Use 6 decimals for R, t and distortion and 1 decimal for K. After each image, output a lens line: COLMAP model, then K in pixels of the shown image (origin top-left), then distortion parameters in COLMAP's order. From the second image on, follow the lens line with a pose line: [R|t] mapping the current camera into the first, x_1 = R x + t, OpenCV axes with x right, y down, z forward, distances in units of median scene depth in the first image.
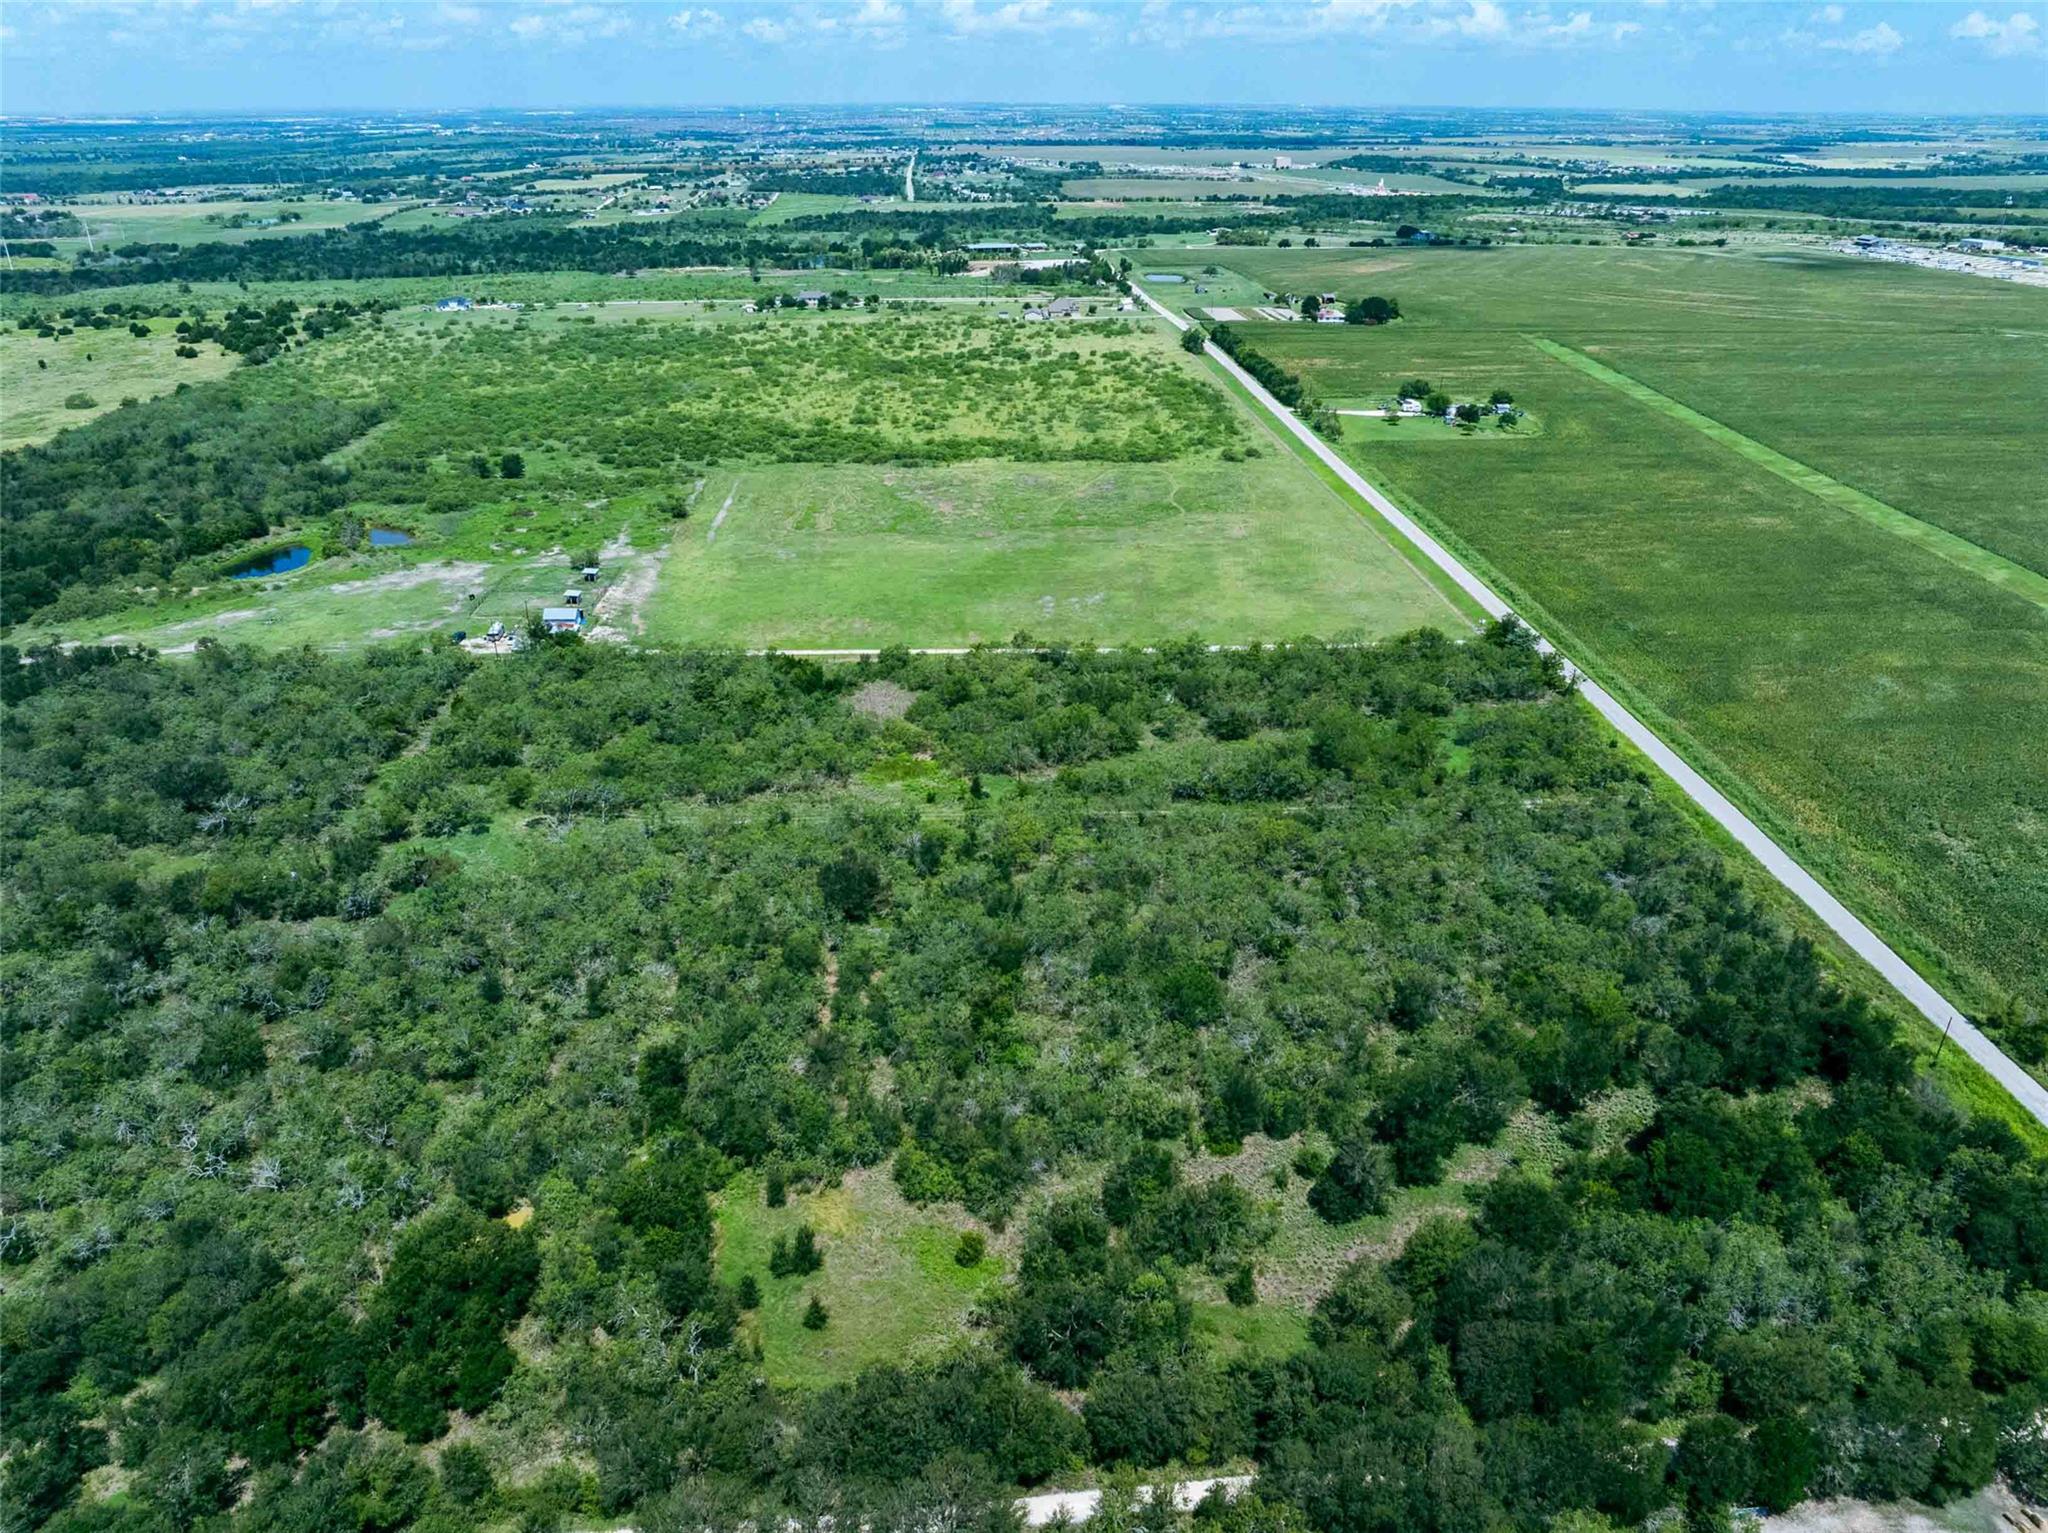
lens RADIAL K [[1437.6, 0, 1032.1], [0, 1437.6, 758.7], [0, 0, 1]] dist [-0.049315, 0.018663]
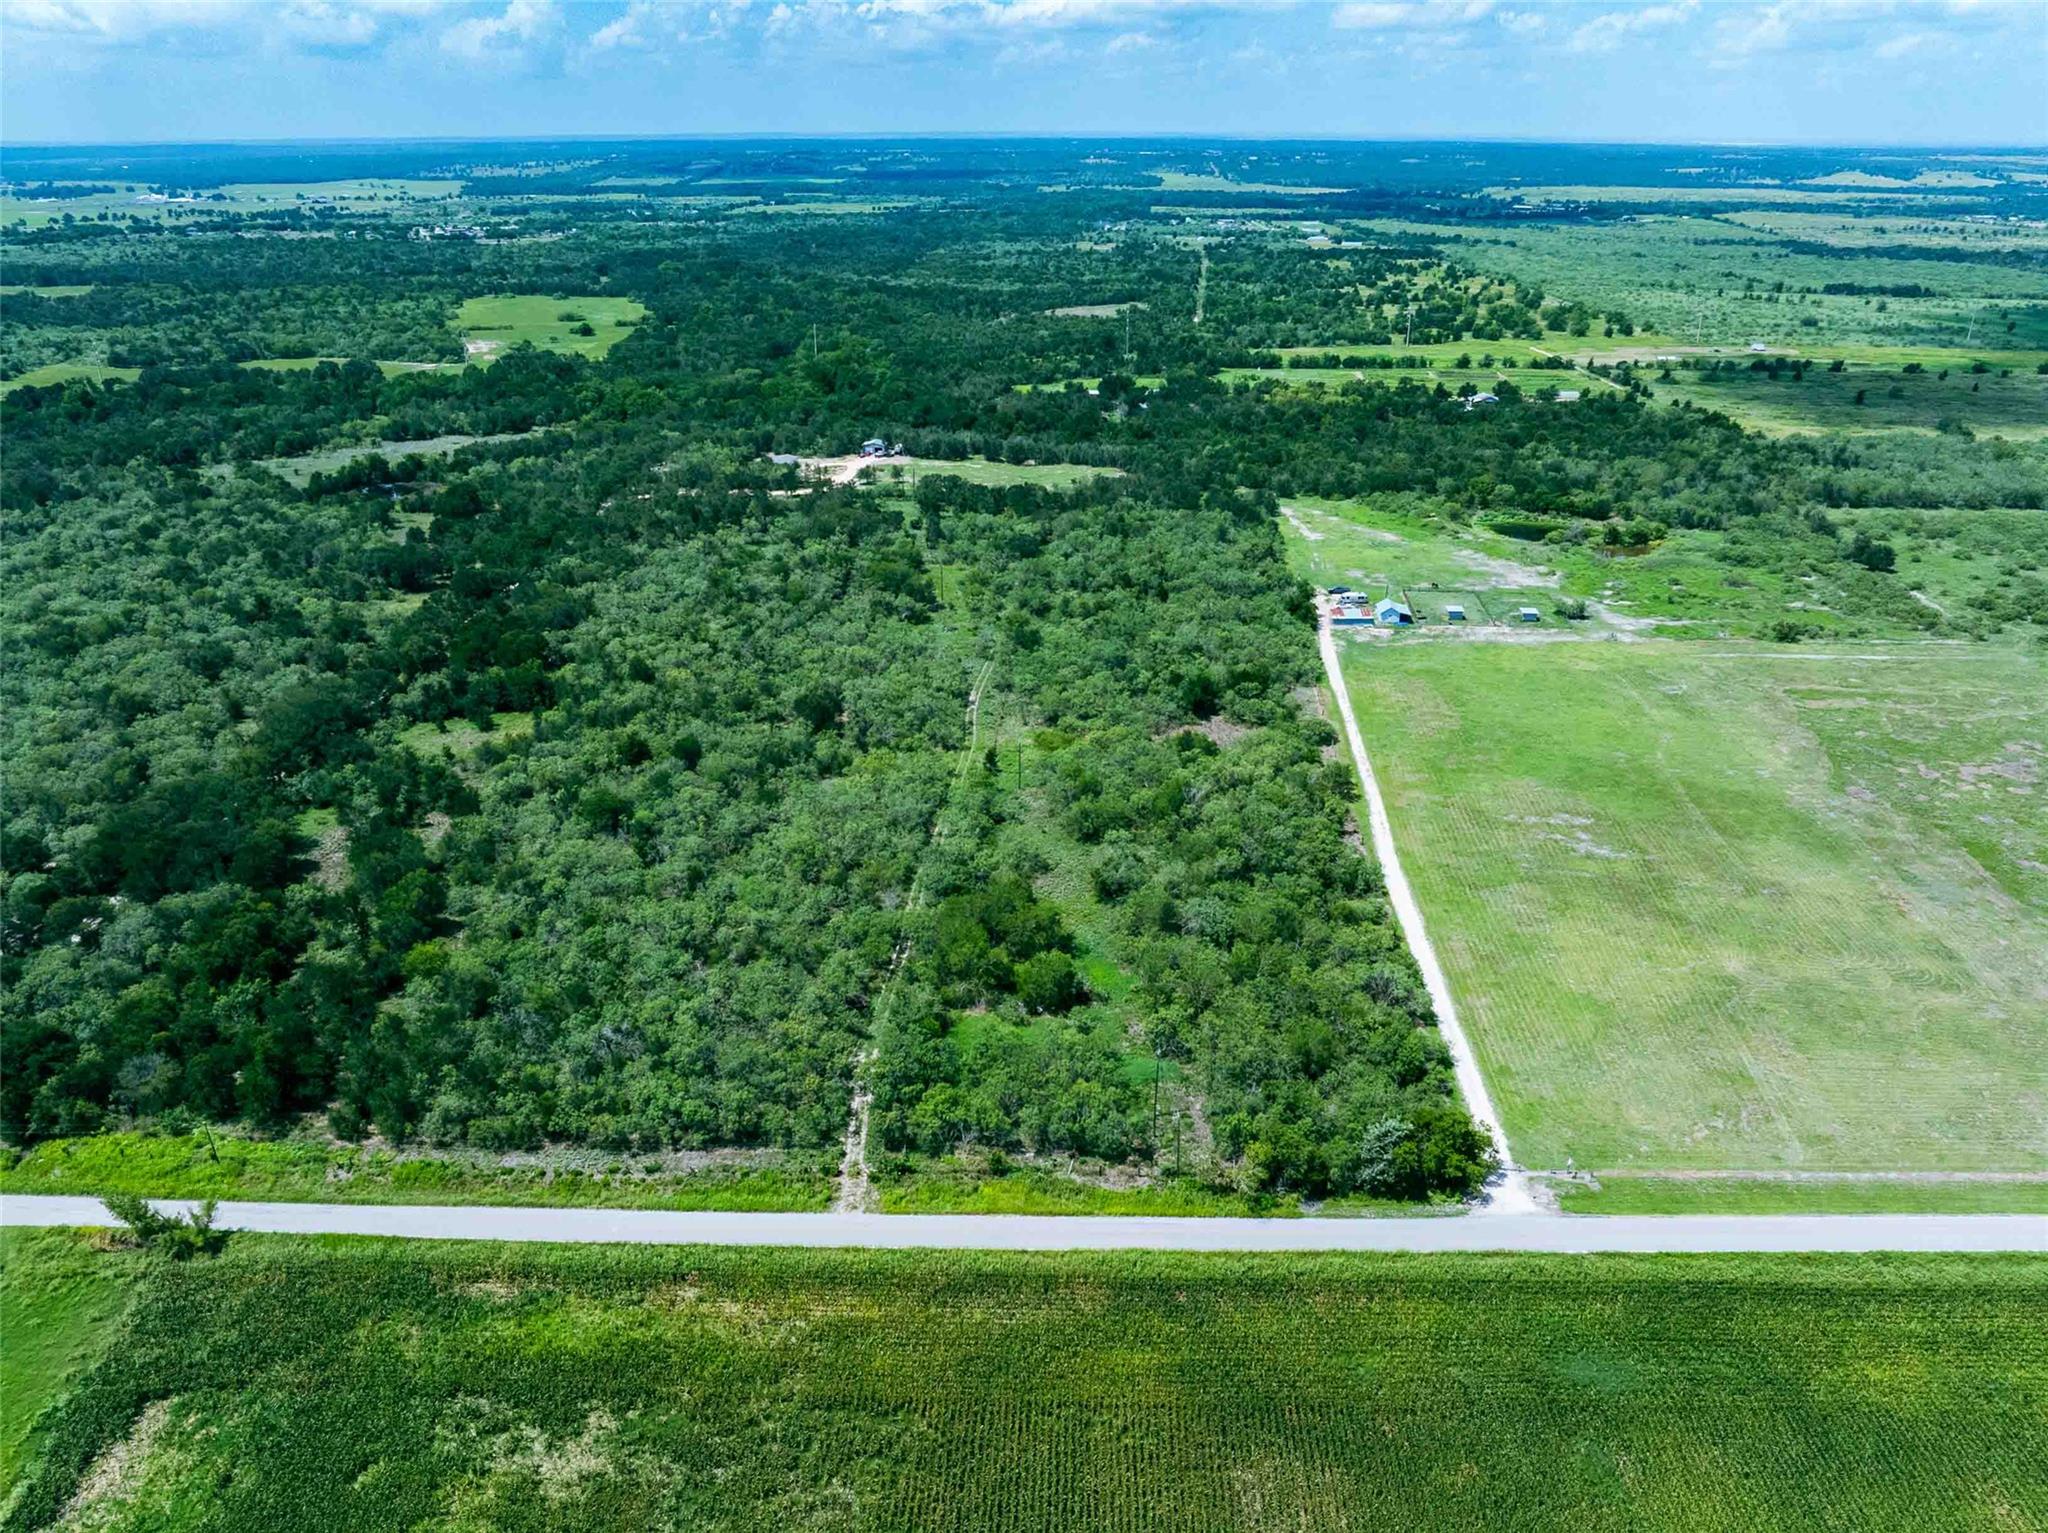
lens RADIAL K [[1451.6, 0, 1033.5], [0, 1451.6, 732.8], [0, 0, 1]] dist [-0.063109, 0.036090]
pose [[-0.101853, 0.385041, -0.917262, 0.673207], [-0.415006, 0.821544, 0.390943, -0.309132], [0.904100, 0.420488, 0.076117, 0.649022]]
